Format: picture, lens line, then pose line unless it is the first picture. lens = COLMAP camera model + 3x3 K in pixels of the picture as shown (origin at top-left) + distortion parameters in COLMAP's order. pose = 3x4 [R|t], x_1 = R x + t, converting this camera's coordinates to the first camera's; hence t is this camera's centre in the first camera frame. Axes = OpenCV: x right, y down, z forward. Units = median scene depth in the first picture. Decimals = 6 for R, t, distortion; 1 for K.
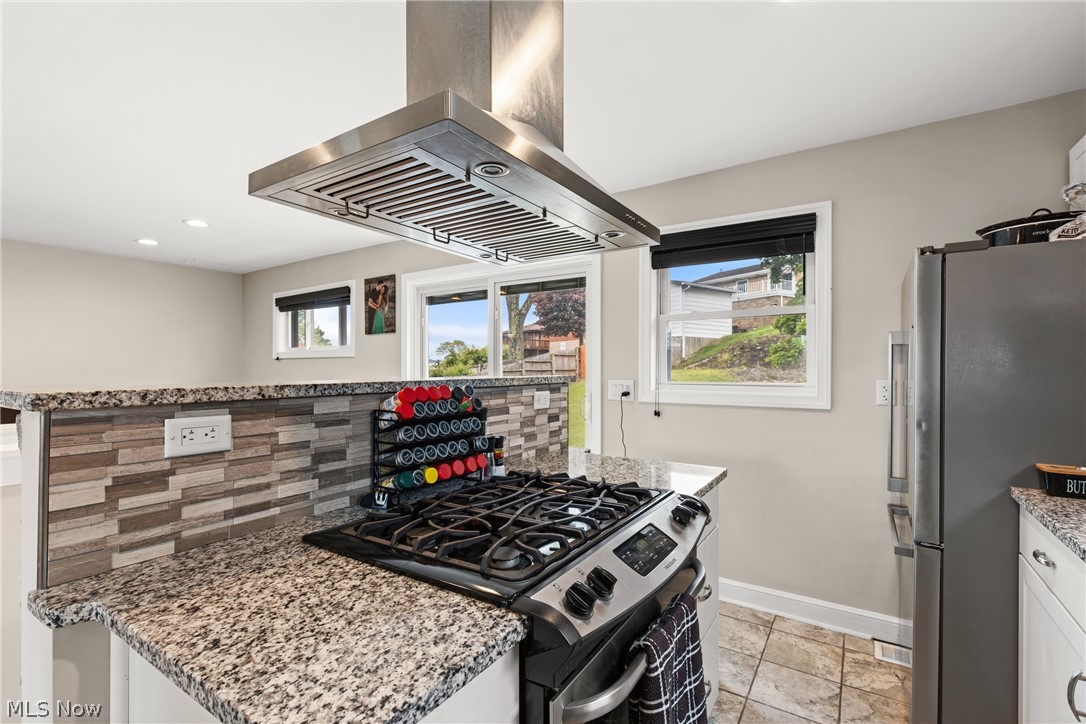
lens RADIAL K [[490.8, 0, 542.5], [0, 490.8, 367.1], [0, 0, 1]] dist [-0.000391, 0.000026]
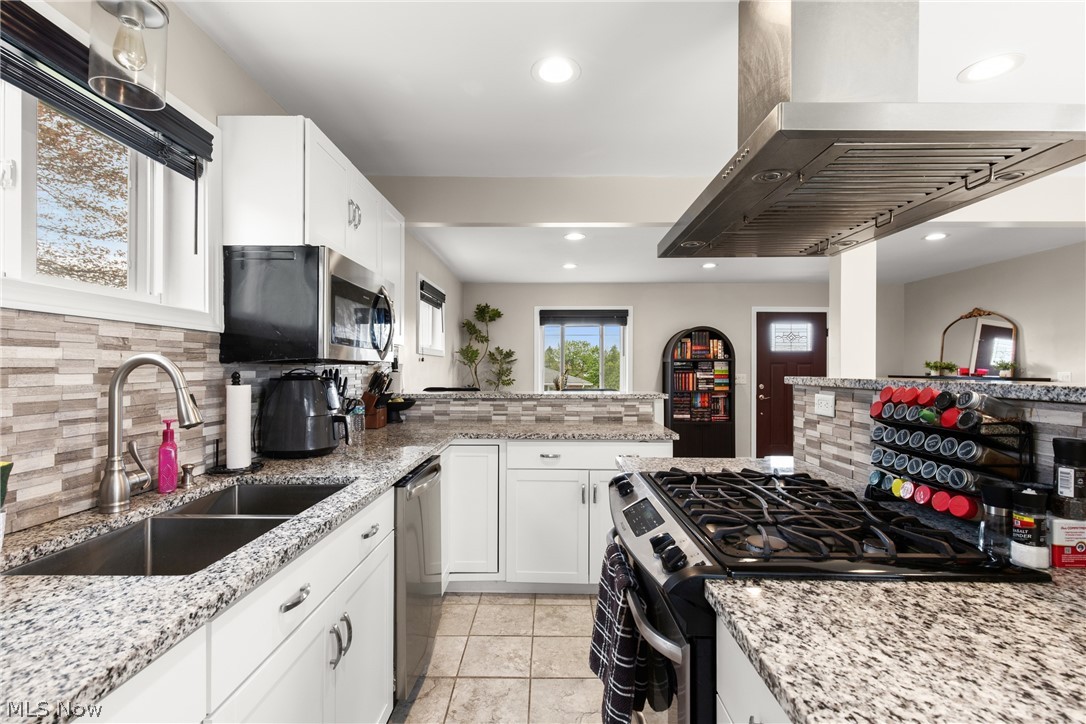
lens RADIAL K [[490.8, 0, 543.5], [0, 490.8, 364.7], [0, 0, 1]] dist [-0.000391, 0.000026]
pose [[-0.845043, 0.000685, -0.534698, 0.946677], [0.007366, 0.999919, -0.010360, 0.004784], [0.534648, -0.012694, -0.844980, 1.697427]]
